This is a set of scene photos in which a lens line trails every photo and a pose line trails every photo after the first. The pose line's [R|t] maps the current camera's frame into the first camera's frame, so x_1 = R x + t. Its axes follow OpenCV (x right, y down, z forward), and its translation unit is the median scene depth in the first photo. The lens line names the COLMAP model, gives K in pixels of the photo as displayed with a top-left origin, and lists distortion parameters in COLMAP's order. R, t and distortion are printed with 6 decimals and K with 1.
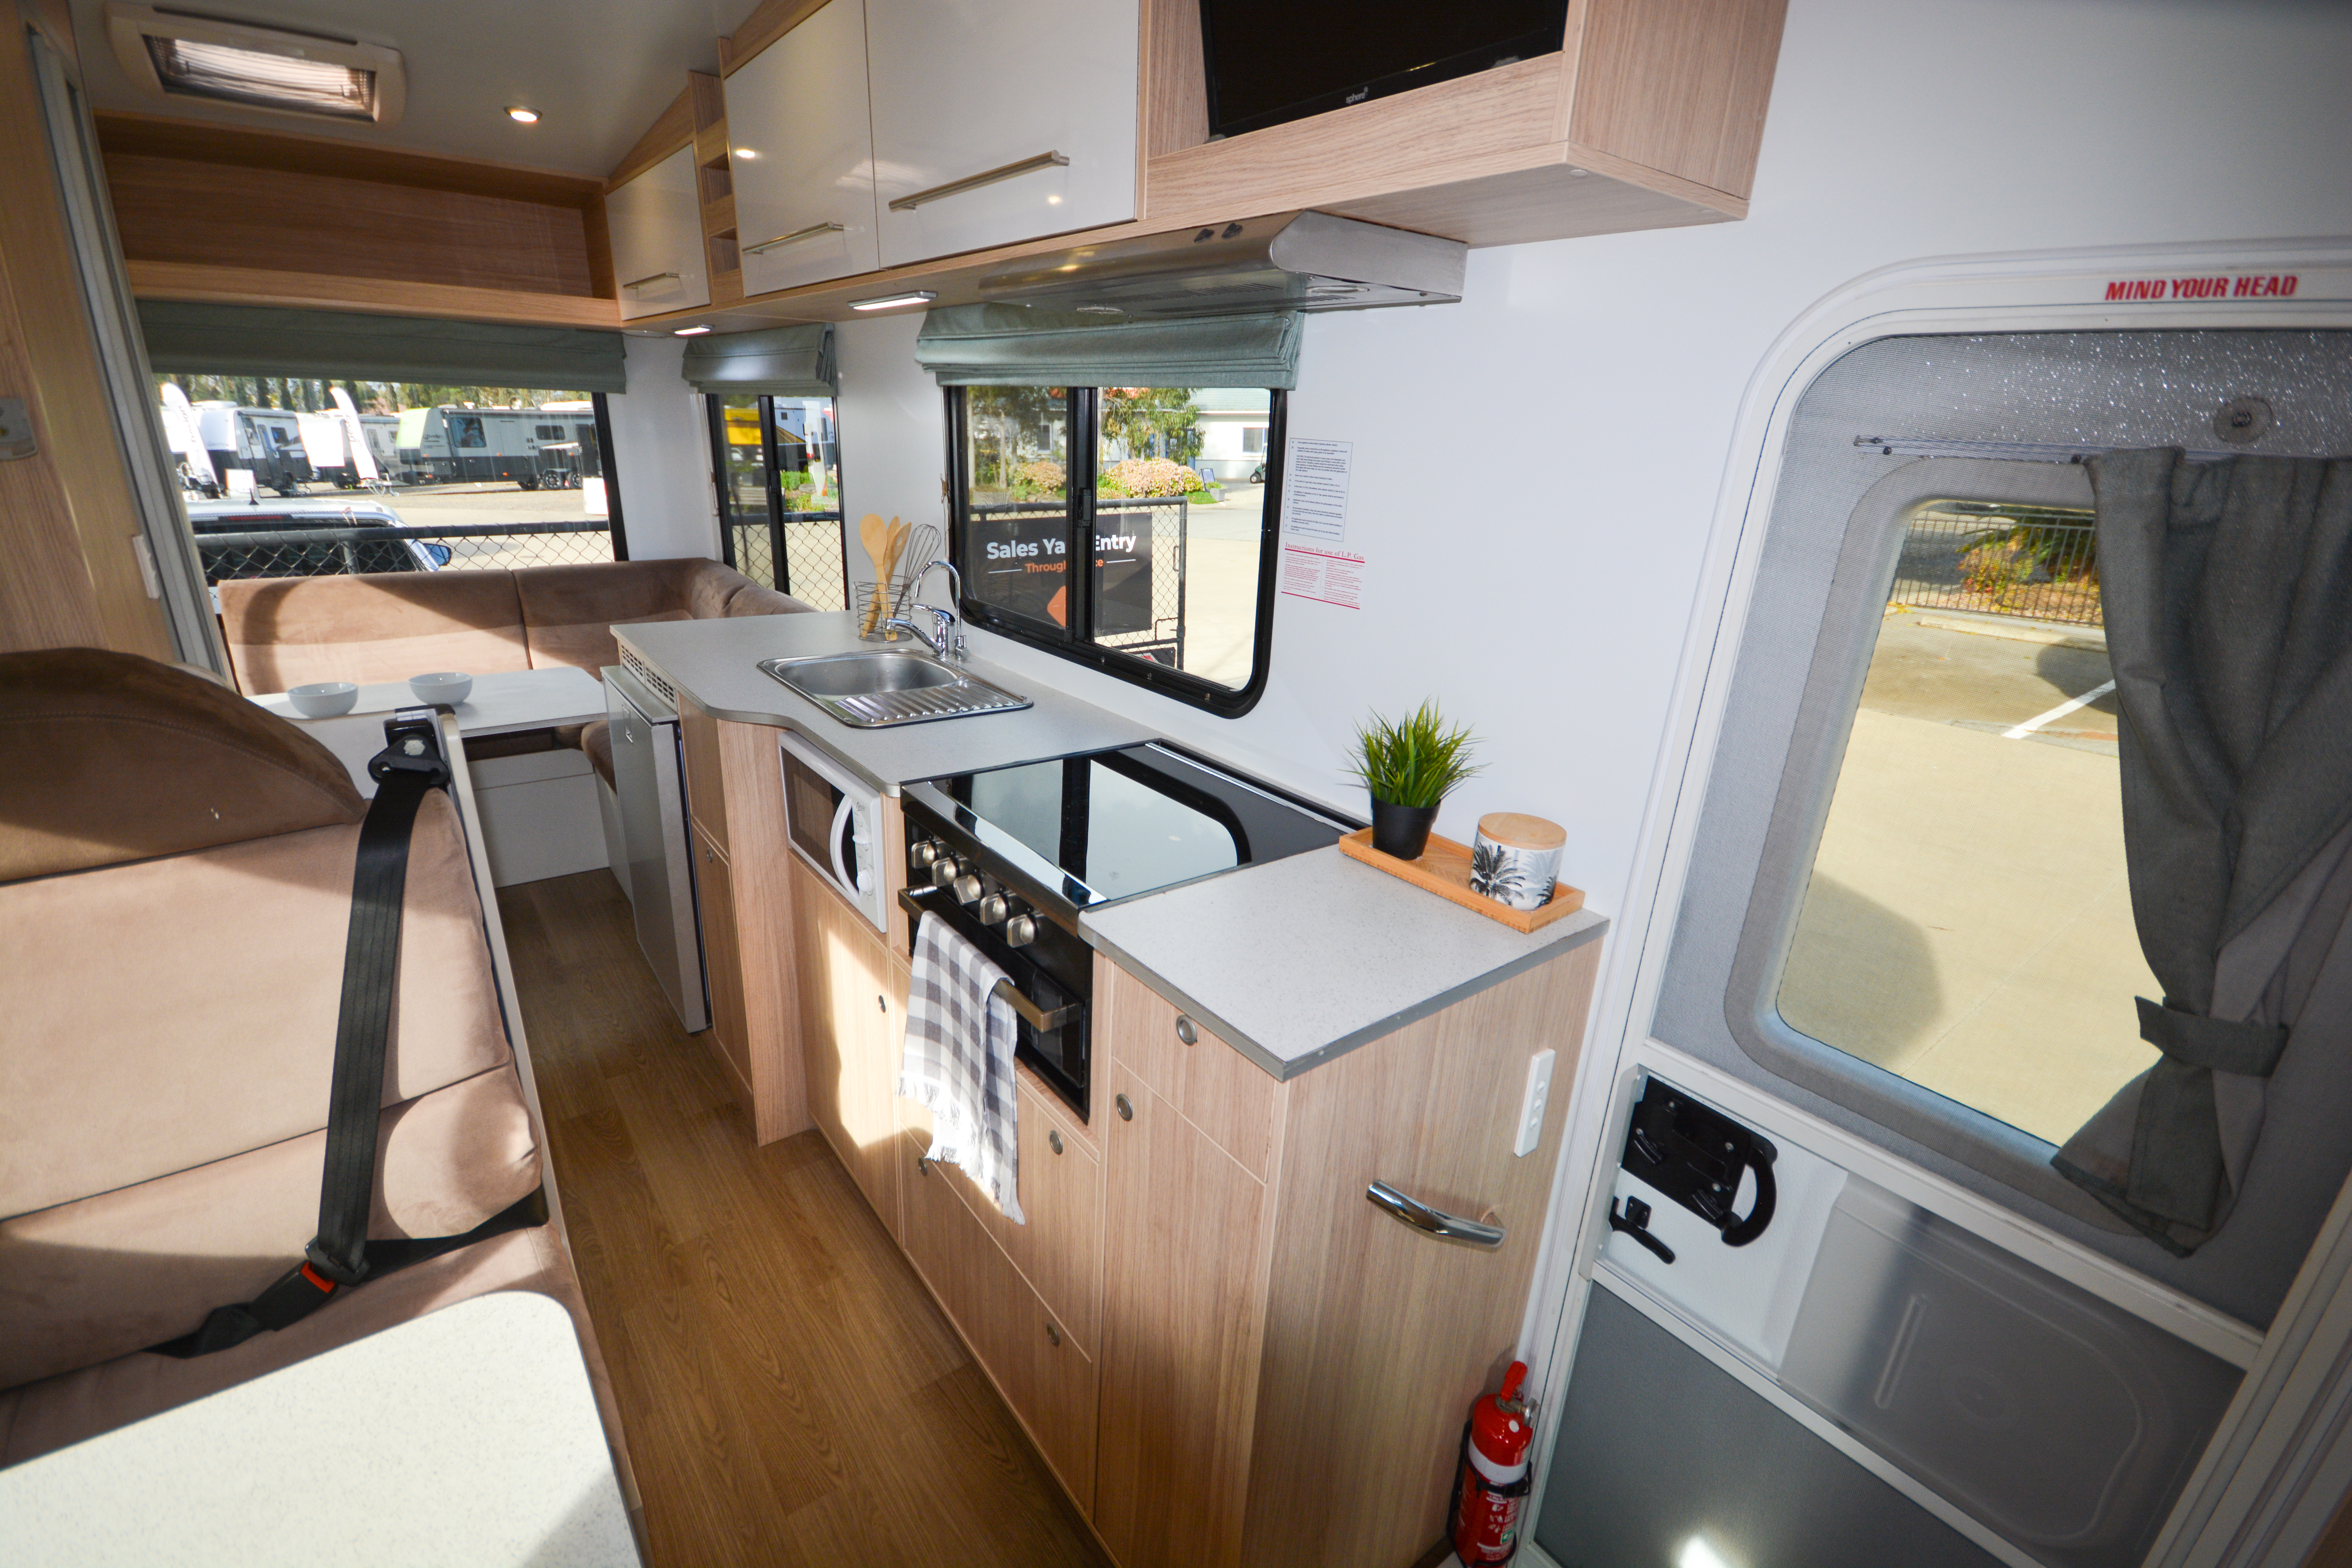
lens RADIAL K [[1032.2, 0, 1173.1], [0, 1032.2, 786.3], [0, 0, 1]] dist [0.014530, -0.013280]
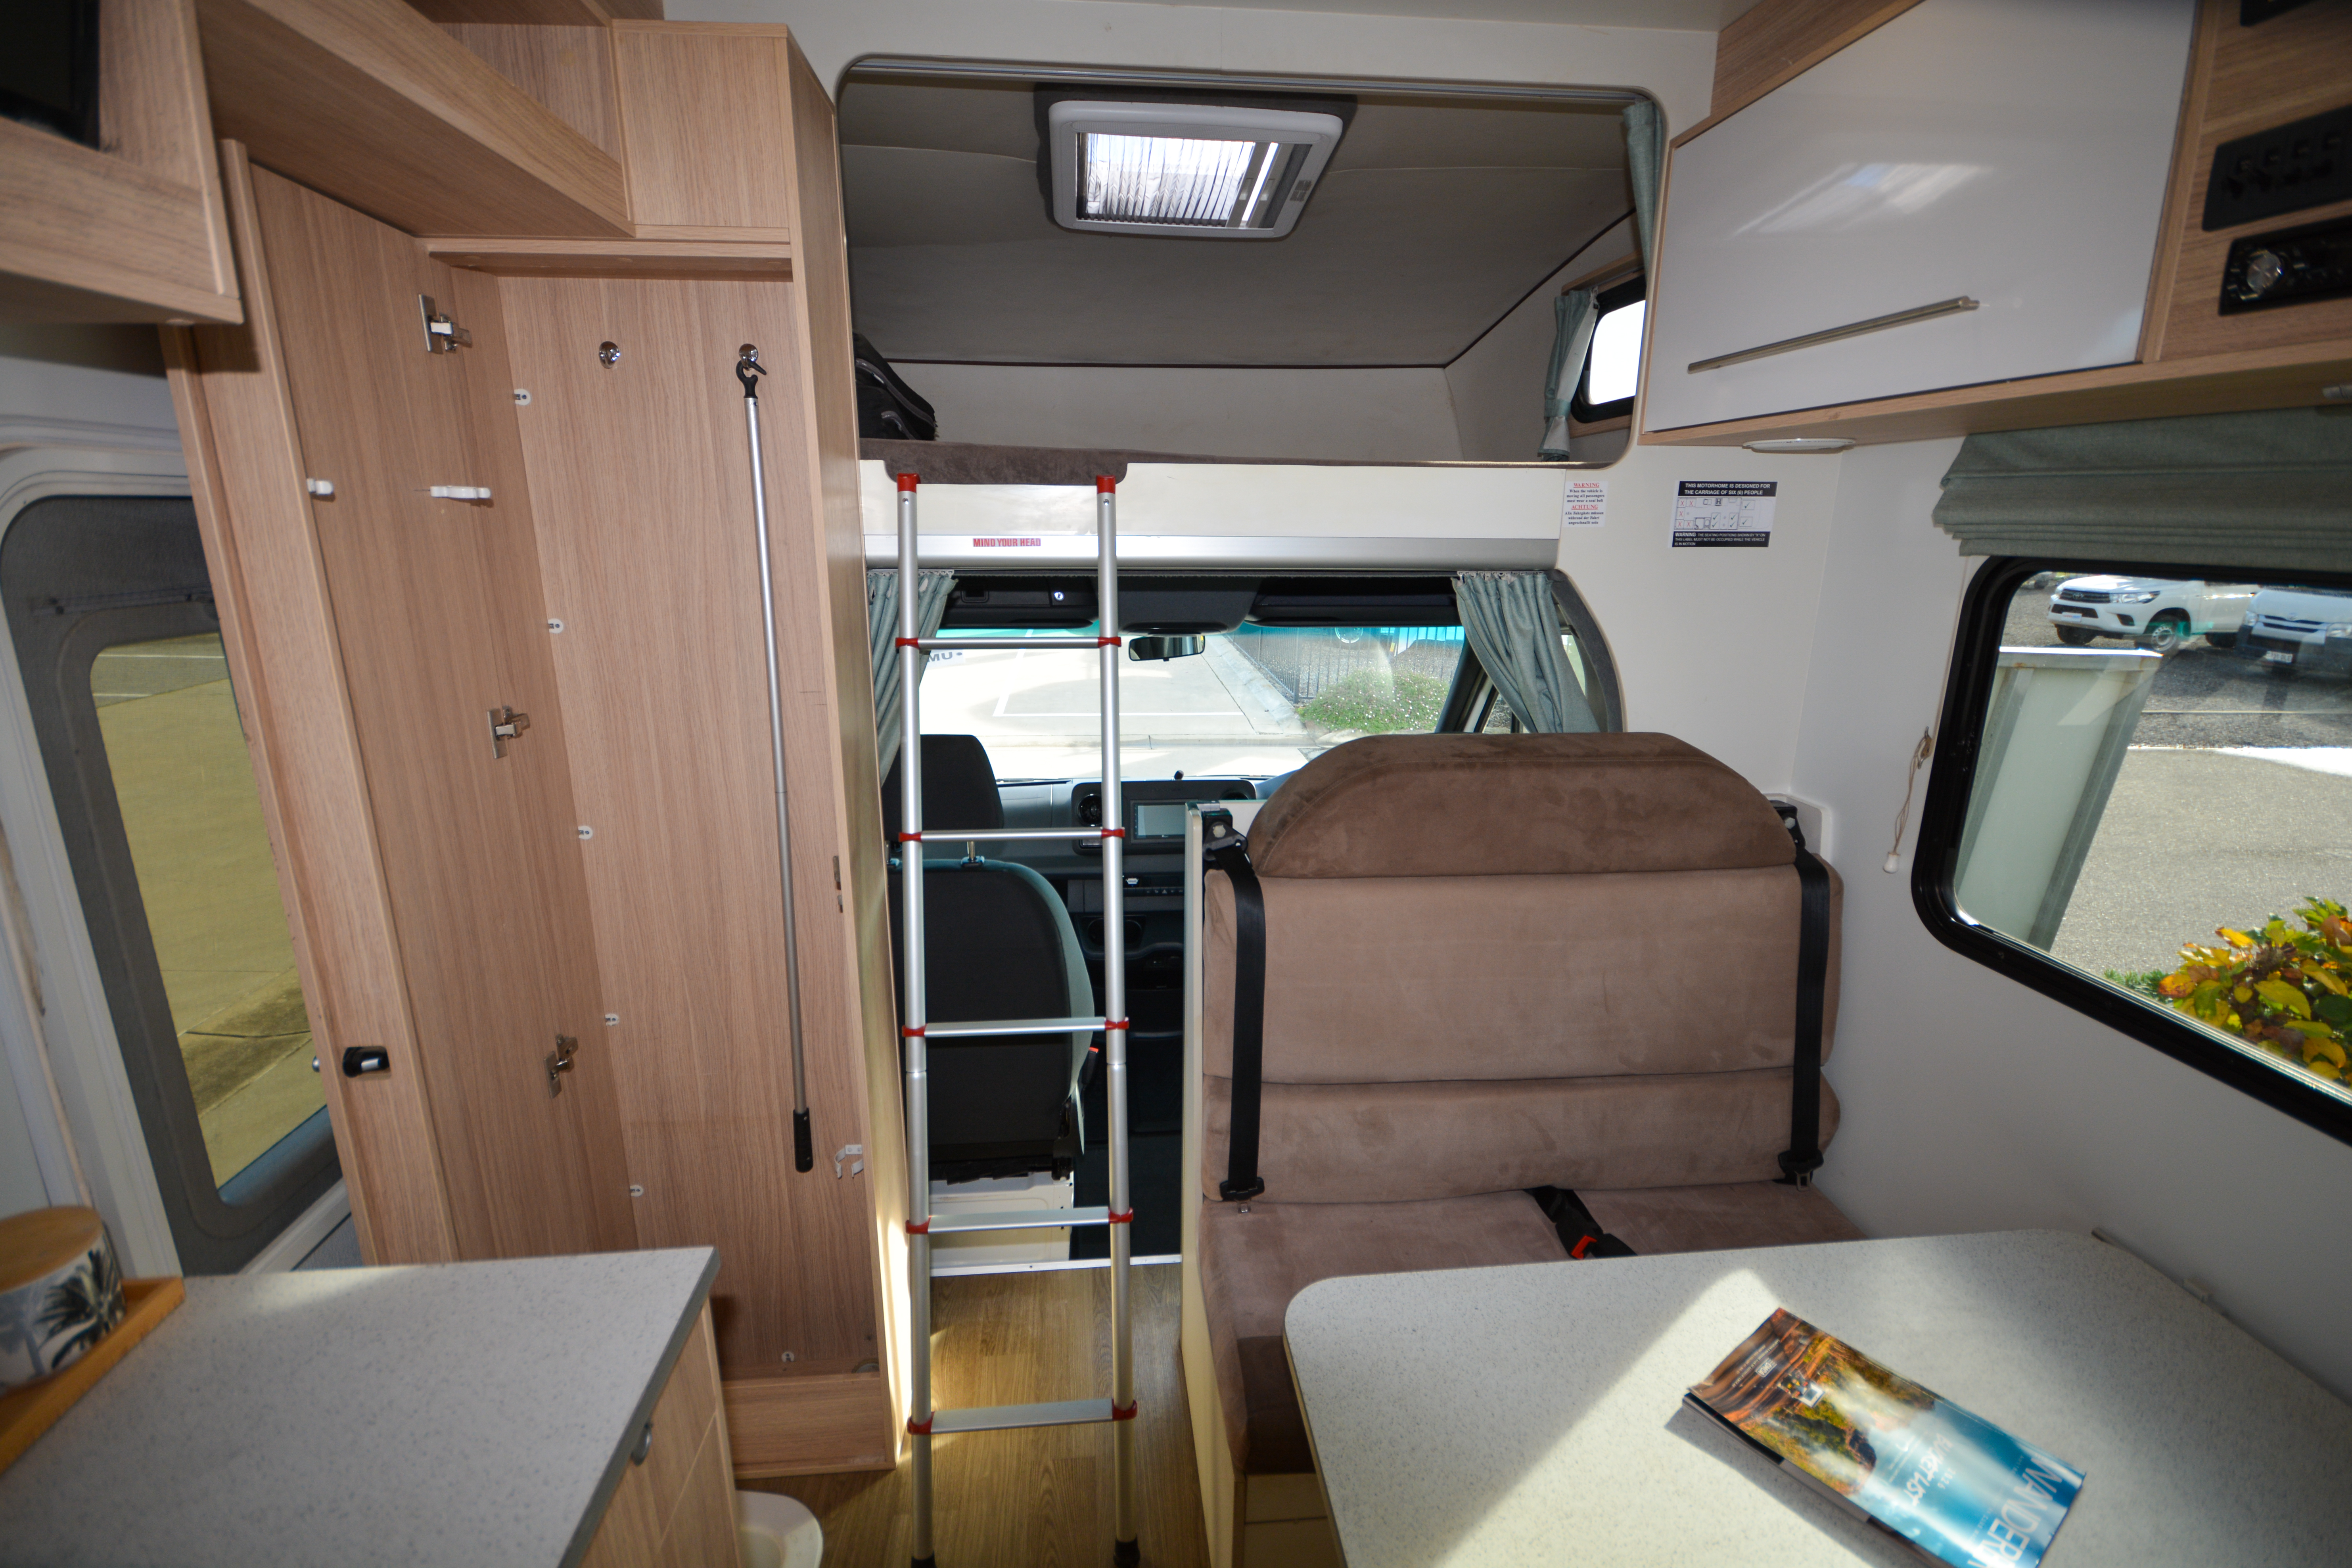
lens RADIAL K [[1037.0, 0, 1175.5], [0, 1037.0, 779.4], [0, 0, 1]] dist [-0.001903, -0.000199]
pose [[-0.843368, -0.174724, 0.508136, -0.339797], [0.142031, 0.839536, 0.524411, -0.274103], [-0.518225, 0.514442, -0.683222, 0.602331]]
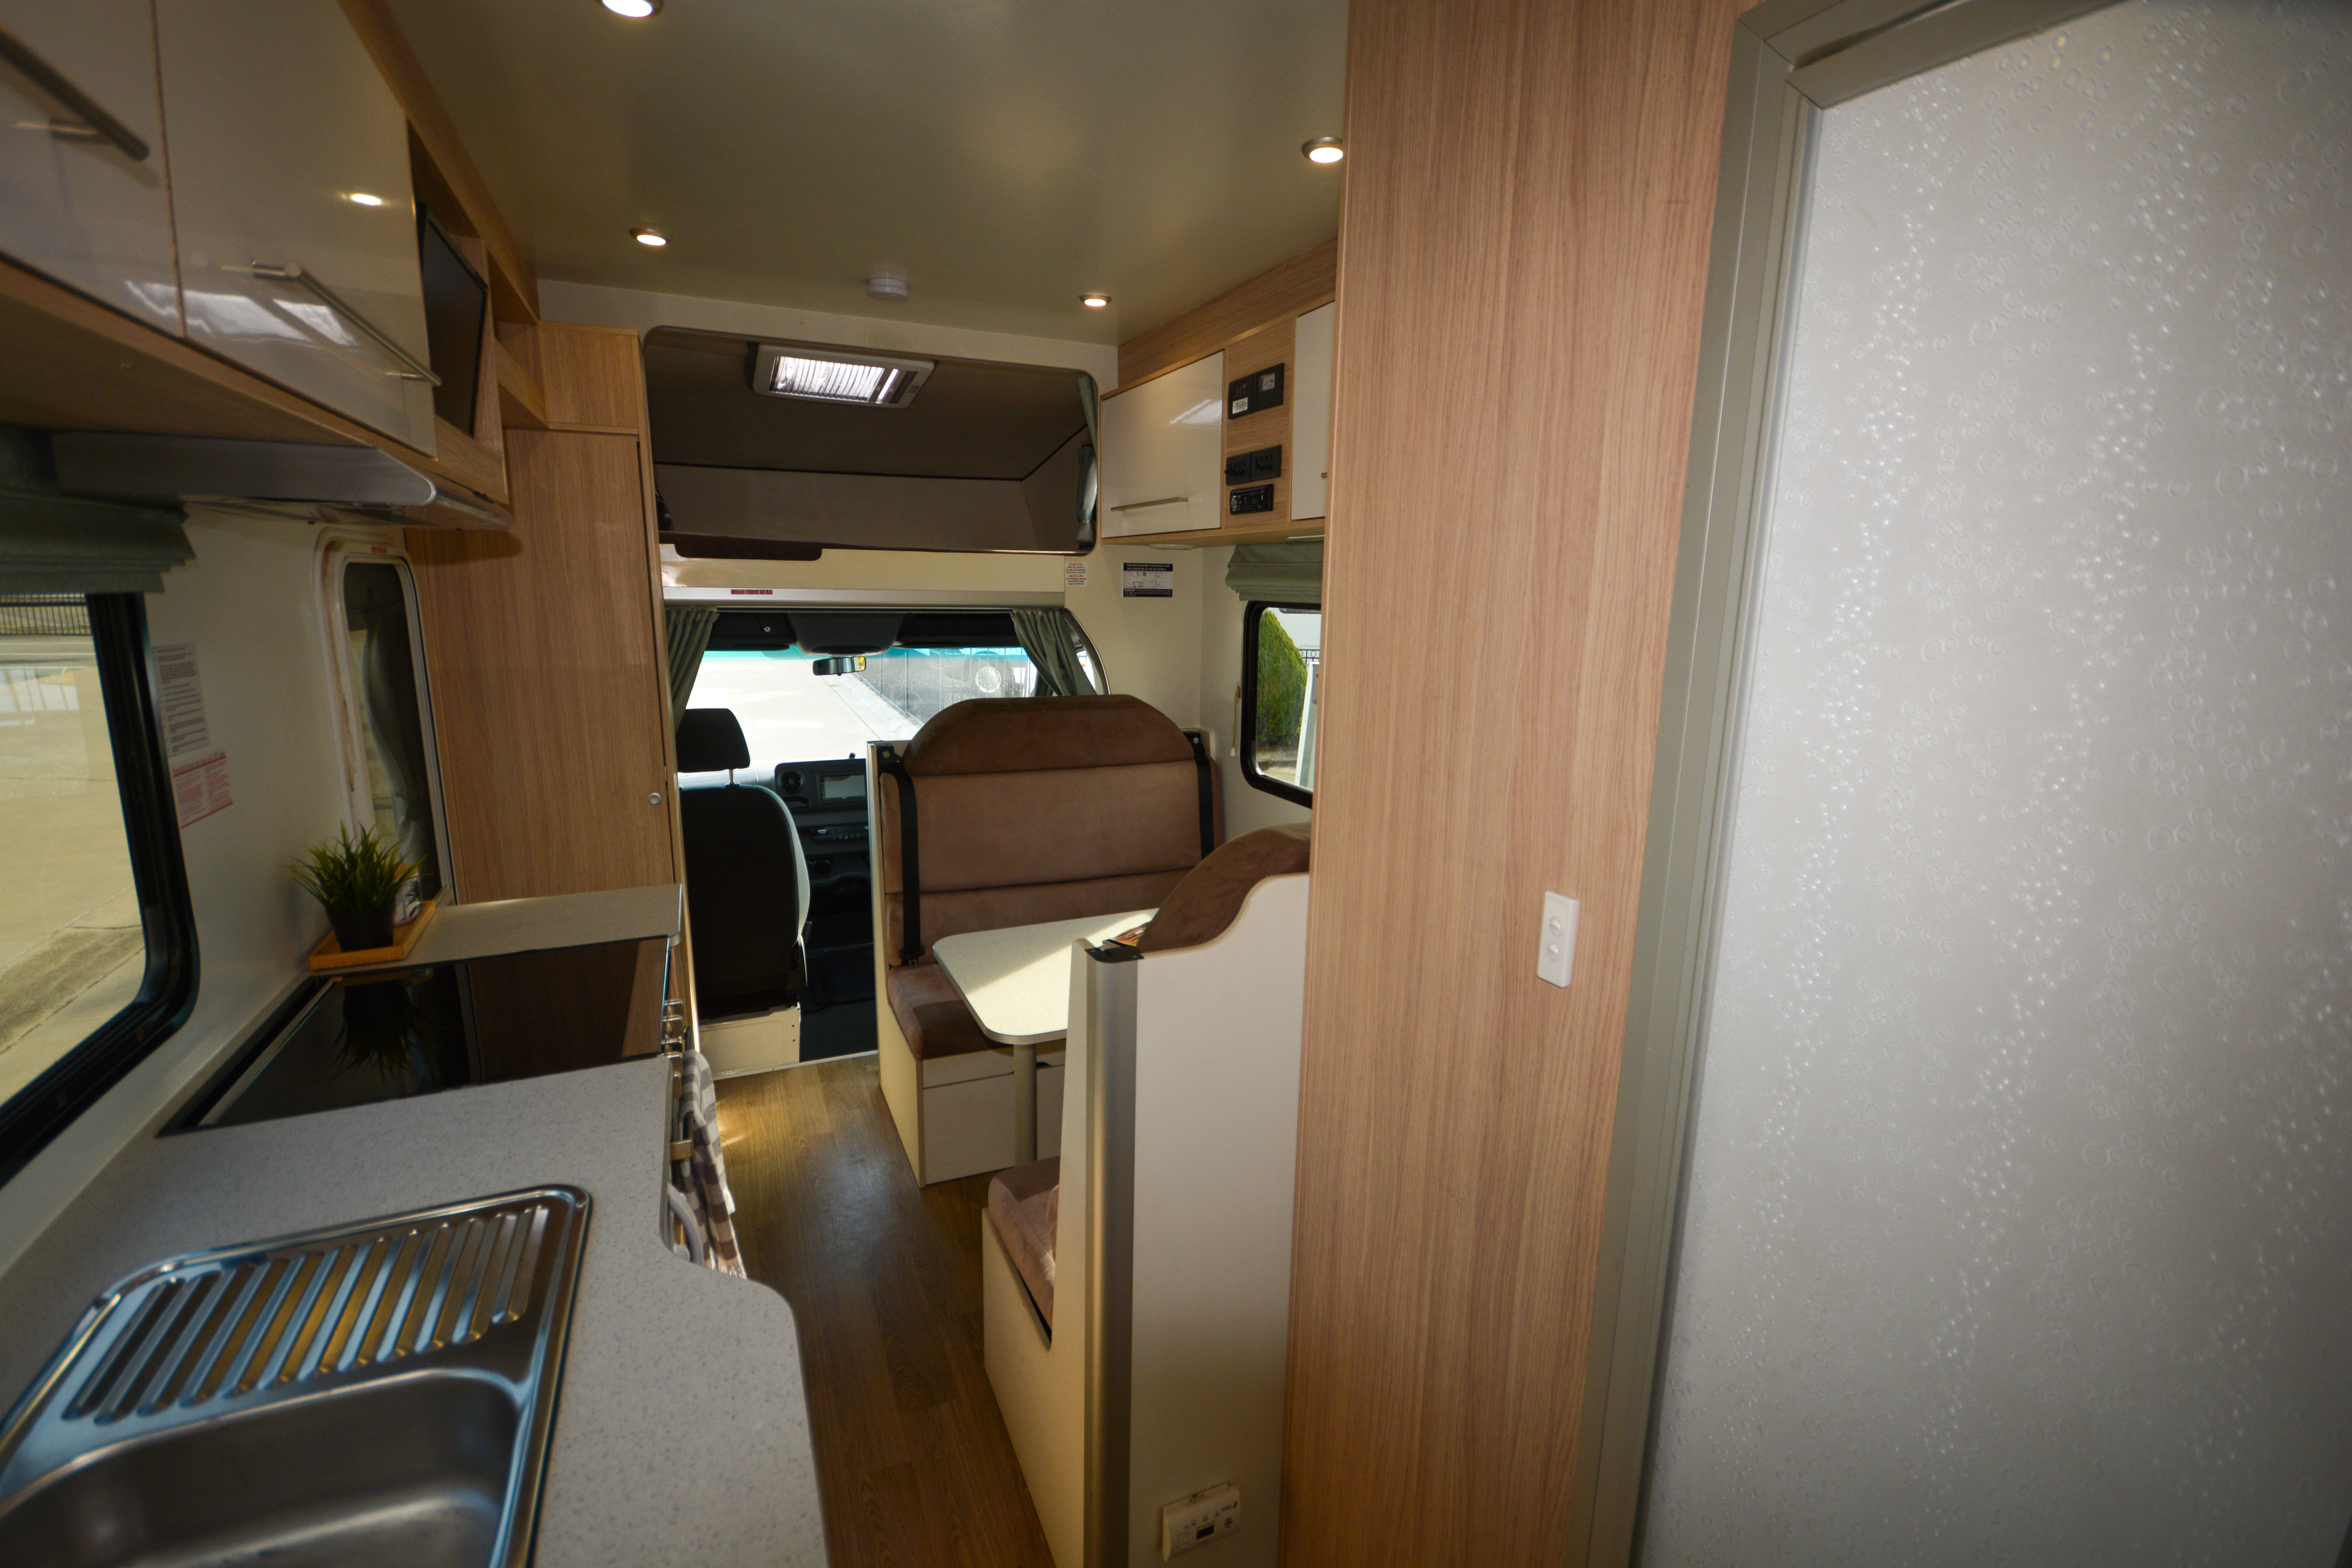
lens RADIAL K [[1037.0, 0, 1175.5], [0, 1037.0, 779.4], [0, 0, 1]] dist [-0.001903, -0.000199]
pose [[-0.972564, -0.095232, 0.212250, -0.711350], [0.024748, 0.864841, 0.501435, -0.524071], [-0.231315, 0.492930, -0.838757, 1.273090]]
